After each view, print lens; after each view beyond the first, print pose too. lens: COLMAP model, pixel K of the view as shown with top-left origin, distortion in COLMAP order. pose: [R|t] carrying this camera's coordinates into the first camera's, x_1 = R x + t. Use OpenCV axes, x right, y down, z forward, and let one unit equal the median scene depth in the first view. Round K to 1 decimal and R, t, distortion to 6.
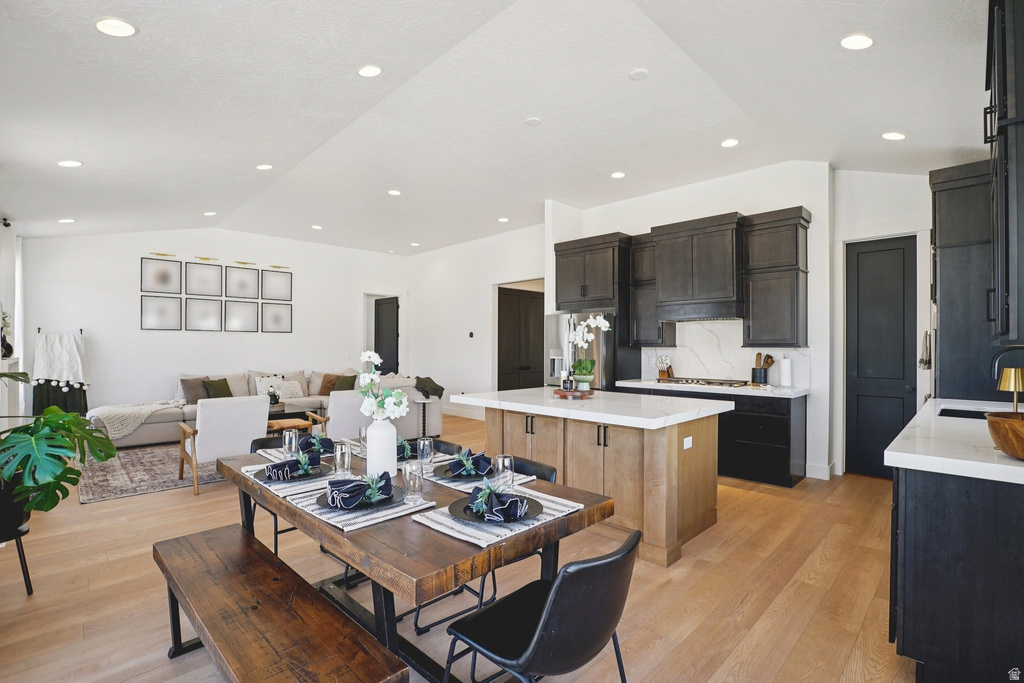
lens RADIAL K [[472.3, 0, 517.3], [0, 472.3, 343.3], [0, 0, 1]] dist [-0.048225, 0.016283]
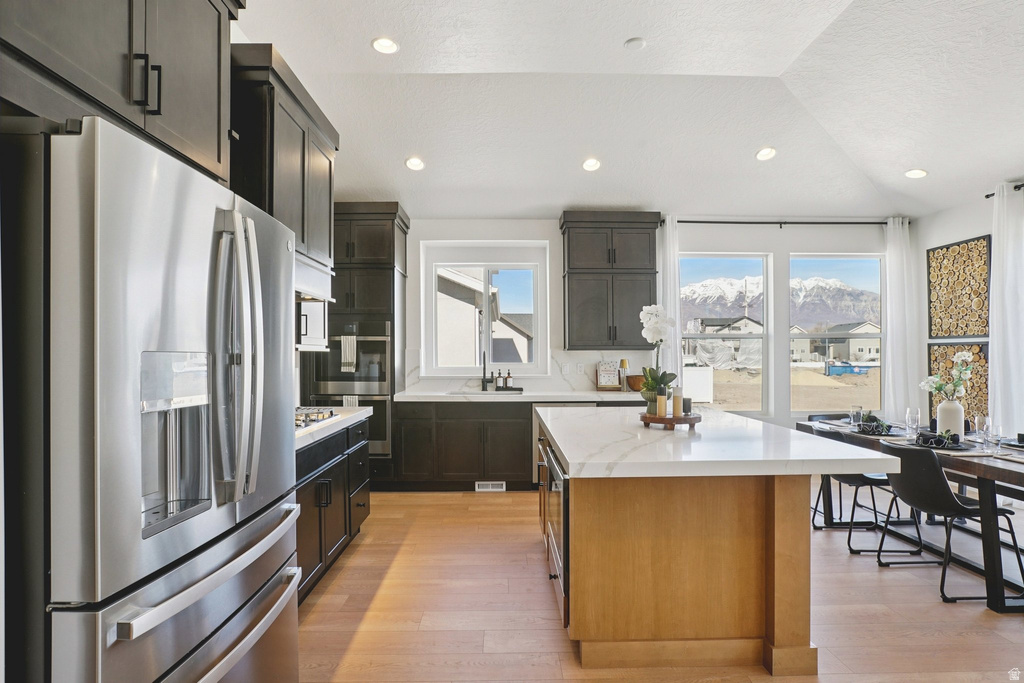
lens RADIAL K [[504.5, 0, 510.8], [0, 504.5, 345.6], [0, 0, 1]] dist [-0.055858, 0.029990]
pose [[-0.709321, 0.010520, 0.704807, -0.115027], [-0.002792, 0.999839, -0.017734, 0.009574], [-0.704880, -0.014547, -0.709178, 0.909985]]
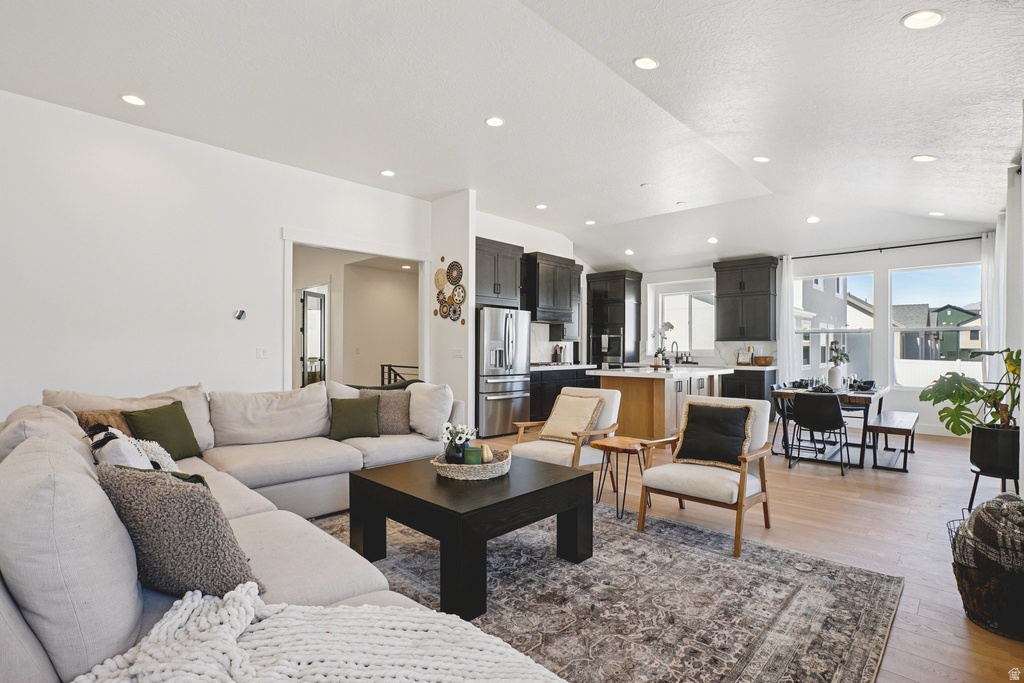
lens RADIAL K [[492.7, 0, 517.0], [0, 492.7, 344.3], [0, 0, 1]] dist [-0.022432, 0.001867]
pose [[-0.022742, 0.005375, 0.999727, -0.901849], [-0.009125, 0.999943, -0.005583, 0.022395], [-0.999700, -0.009250, -0.022691, 0.871334]]
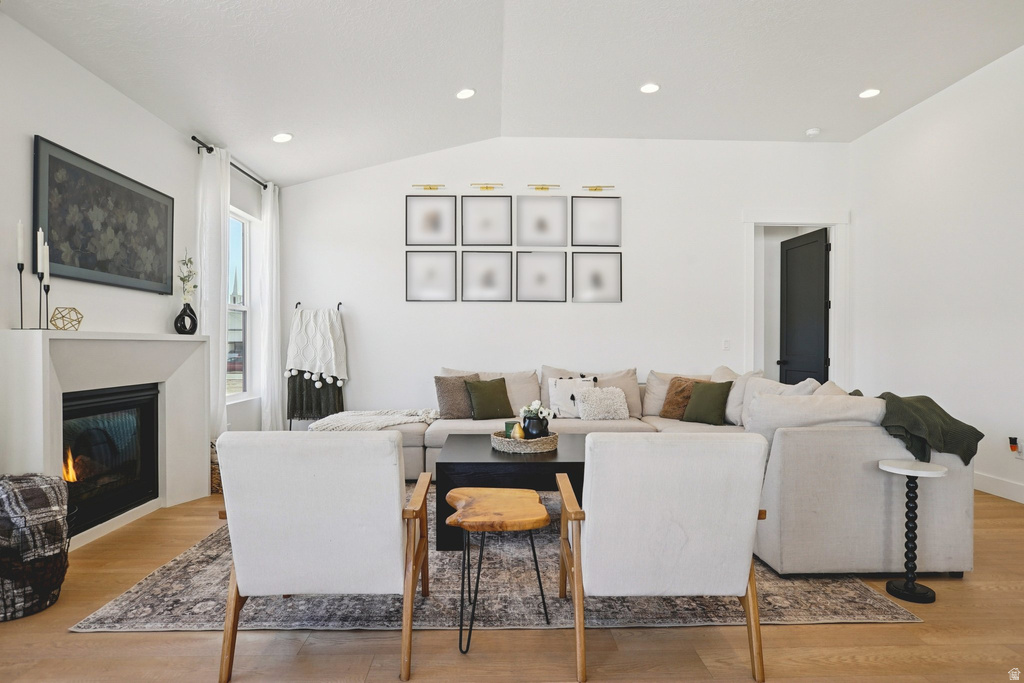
lens RADIAL K [[573.3, 0, 510.5], [0, 573.3, 355.0], [0, 0, 1]] dist [-0.053793, 0.040163]
pose [[0.724002, 0.011302, -0.689705, -0.125894], [0.005530, 0.999739, 0.022188, 0.031850], [0.689776, -0.019878, 0.723750, 0.507135]]
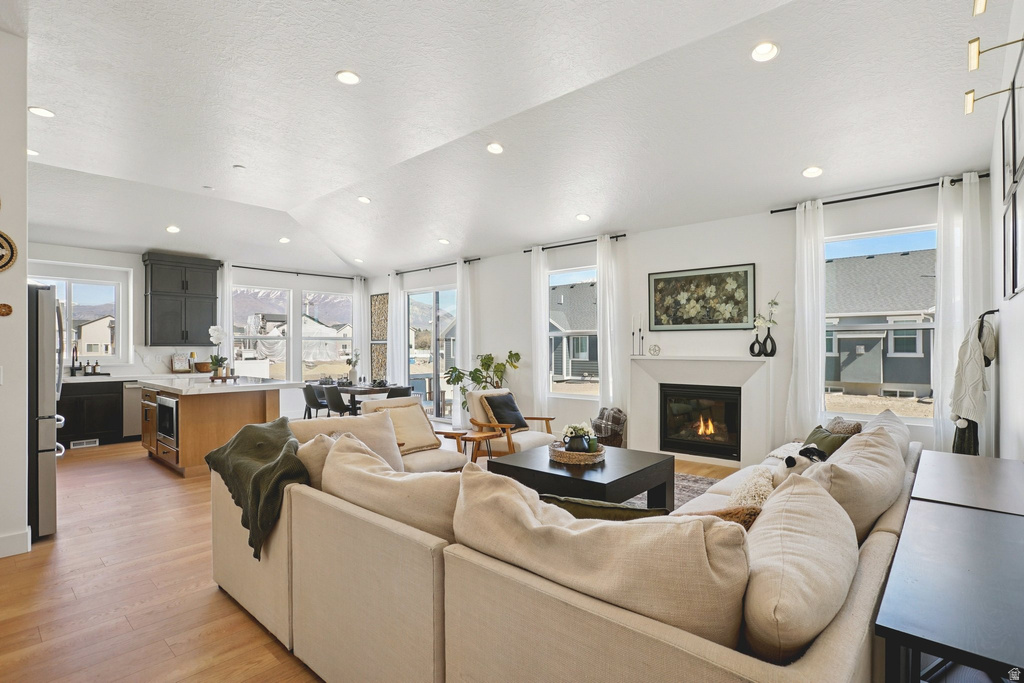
lens RADIAL K [[492.7, 0, 517.0], [0, 492.7, 344.3], [0, 0, 1]] dist [-0.022432, 0.001867]
pose [[-0.998352, 0.000436, -0.057386, -0.386407], [0.000998, 0.999952, -0.009765, 0.009953], [0.057379, -0.009806, -0.998304, 1.423045]]
